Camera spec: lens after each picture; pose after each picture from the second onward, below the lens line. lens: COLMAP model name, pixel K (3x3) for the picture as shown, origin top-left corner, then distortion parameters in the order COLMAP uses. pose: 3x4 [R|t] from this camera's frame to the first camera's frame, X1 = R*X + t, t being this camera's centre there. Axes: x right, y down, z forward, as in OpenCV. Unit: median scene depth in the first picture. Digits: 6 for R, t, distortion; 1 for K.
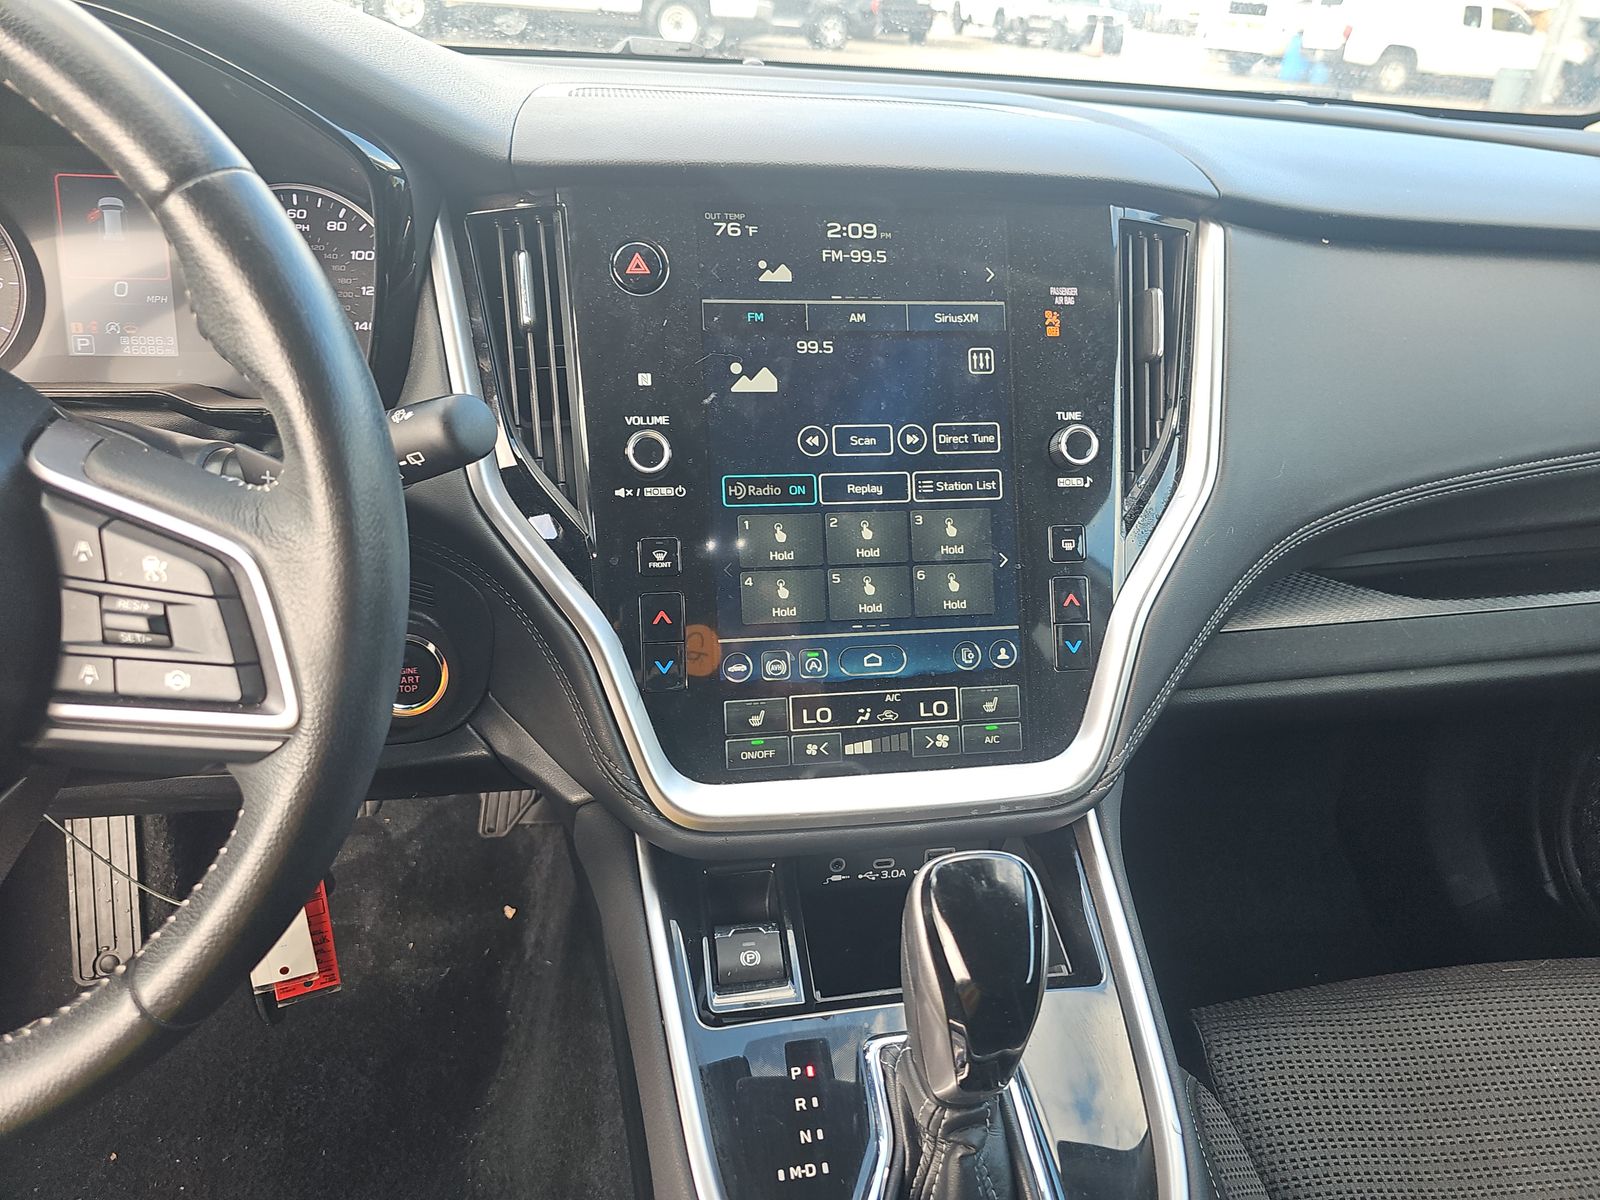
lens RADIAL K [[1046.3, 0, 799.8], [0, 1046.3, 623.8], [0, 0, 1]] dist [0.037361, -0.034510]
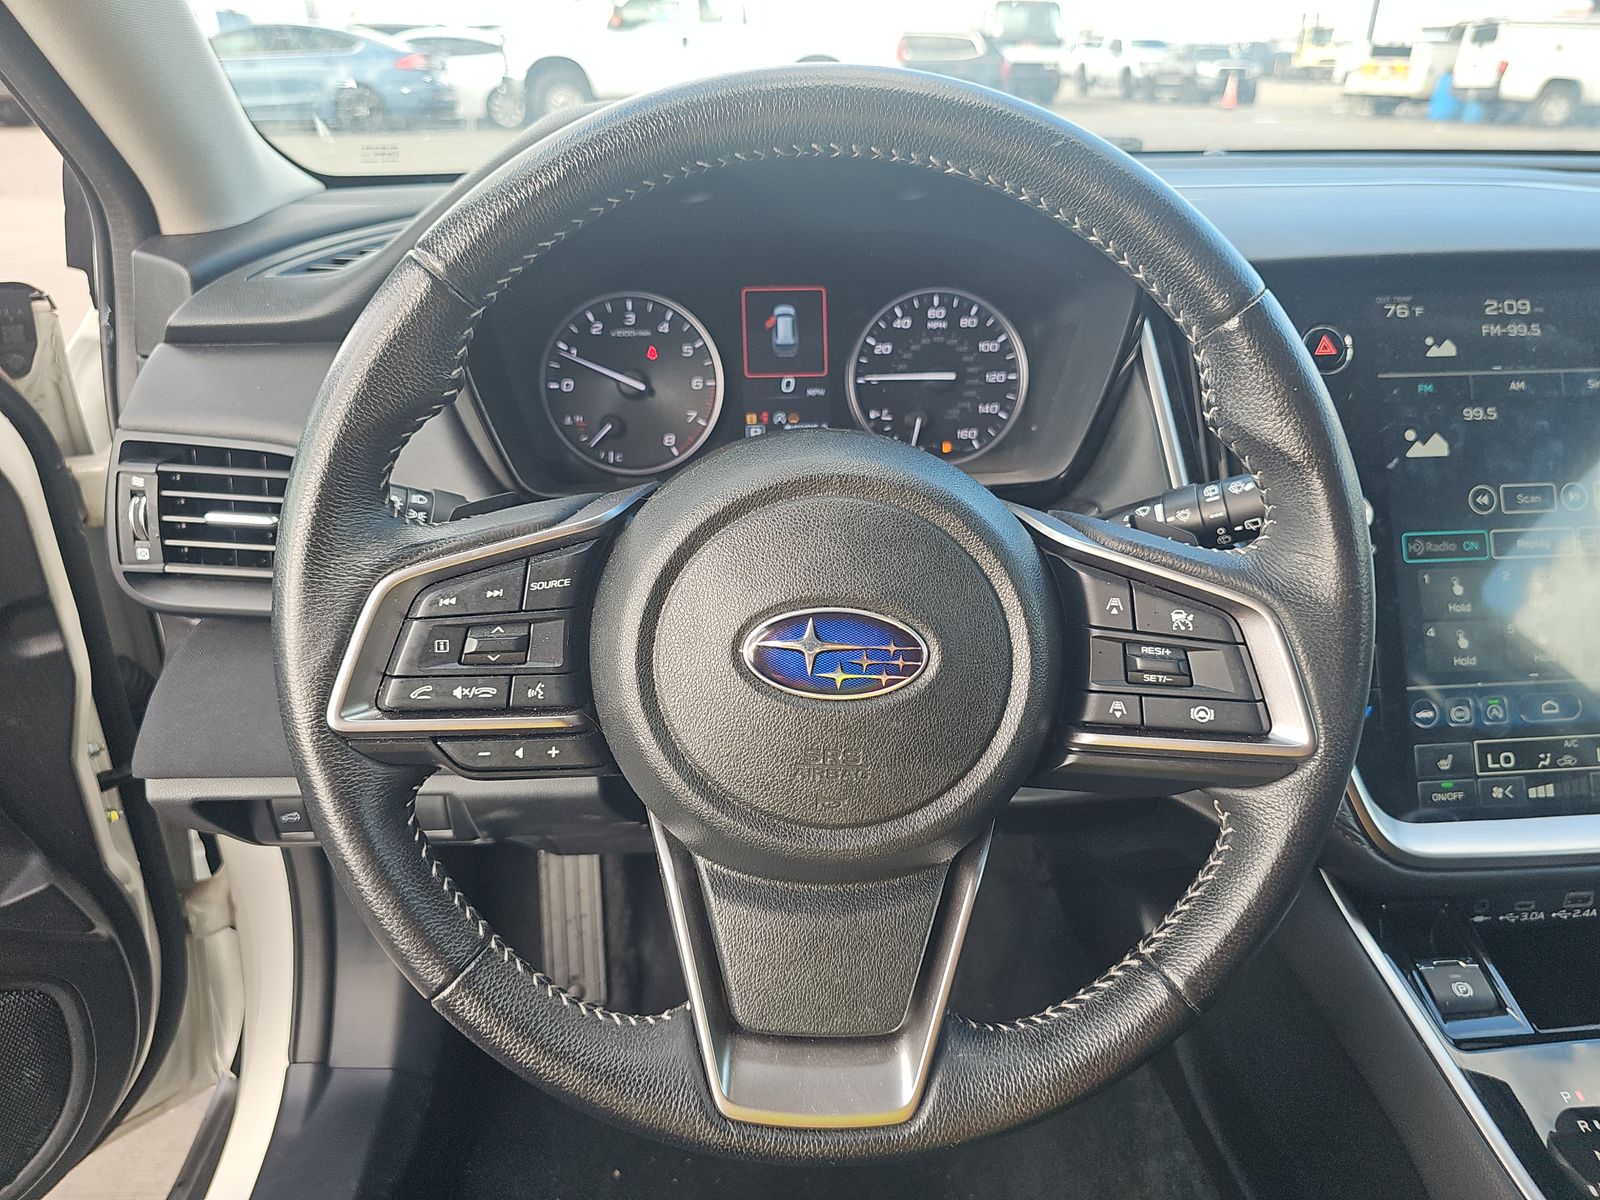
lens RADIAL K [[1063.3, 0, 800.0], [0, 1063.3, 600.0], [0, 0, 1]] dist [0.032585, -0.021509]
pose [[0.994423, -0.008551, -0.105114, -0.564638], [0.000330, 0.996954, -0.077986, 0.011912], [0.105461, 0.077517, 0.991398, -0.149589]]
